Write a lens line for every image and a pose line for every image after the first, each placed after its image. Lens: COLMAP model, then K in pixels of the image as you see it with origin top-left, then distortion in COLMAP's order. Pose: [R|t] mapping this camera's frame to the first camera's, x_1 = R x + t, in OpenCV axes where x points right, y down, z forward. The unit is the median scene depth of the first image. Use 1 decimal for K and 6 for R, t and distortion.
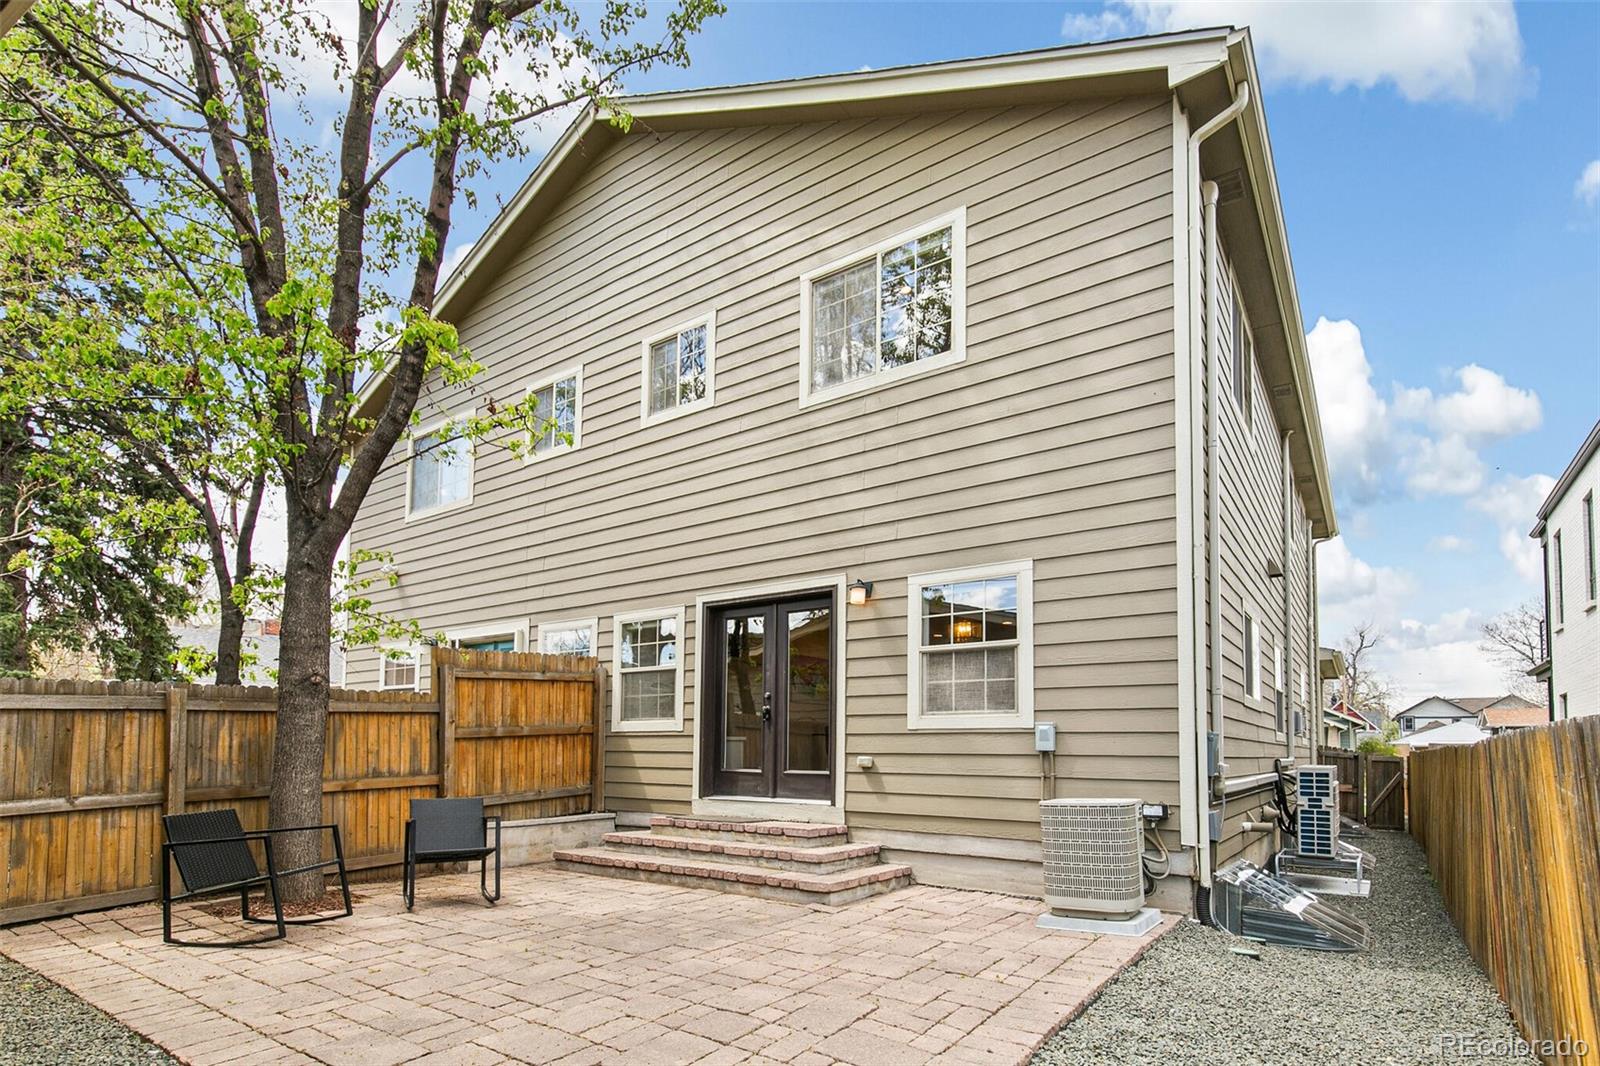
lens RADIAL K [[789.2, 0, 846.1], [0, 789.2, 722.0], [0, 0, 1]] dist [0.004701, 0.000603]
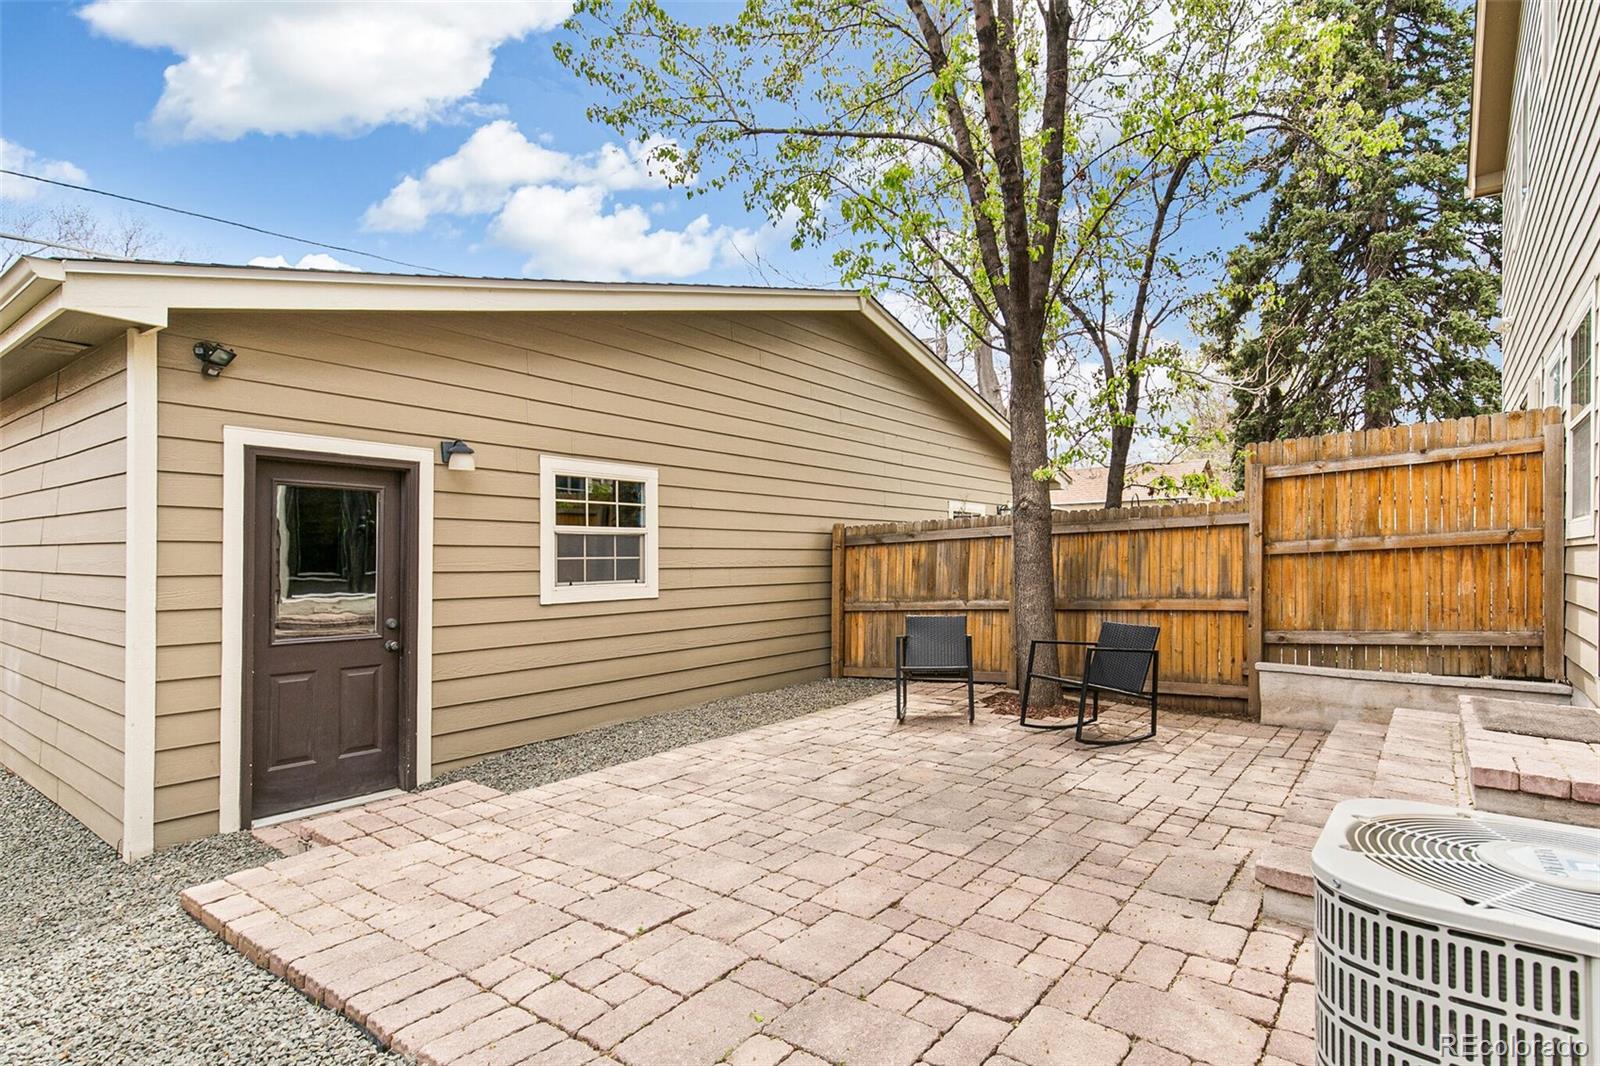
lens RADIAL K [[822.3, 0, 793.7], [0, 822.3, 562.0], [0, 0, 1]] dist [0.006775, 0.000428]
pose [[-0.081921, 0.002260, -0.996636, 0.394394], [0.034331, 0.999410, -0.000555, 0.012463], [0.996047, -0.034261, -0.081950, 0.619262]]
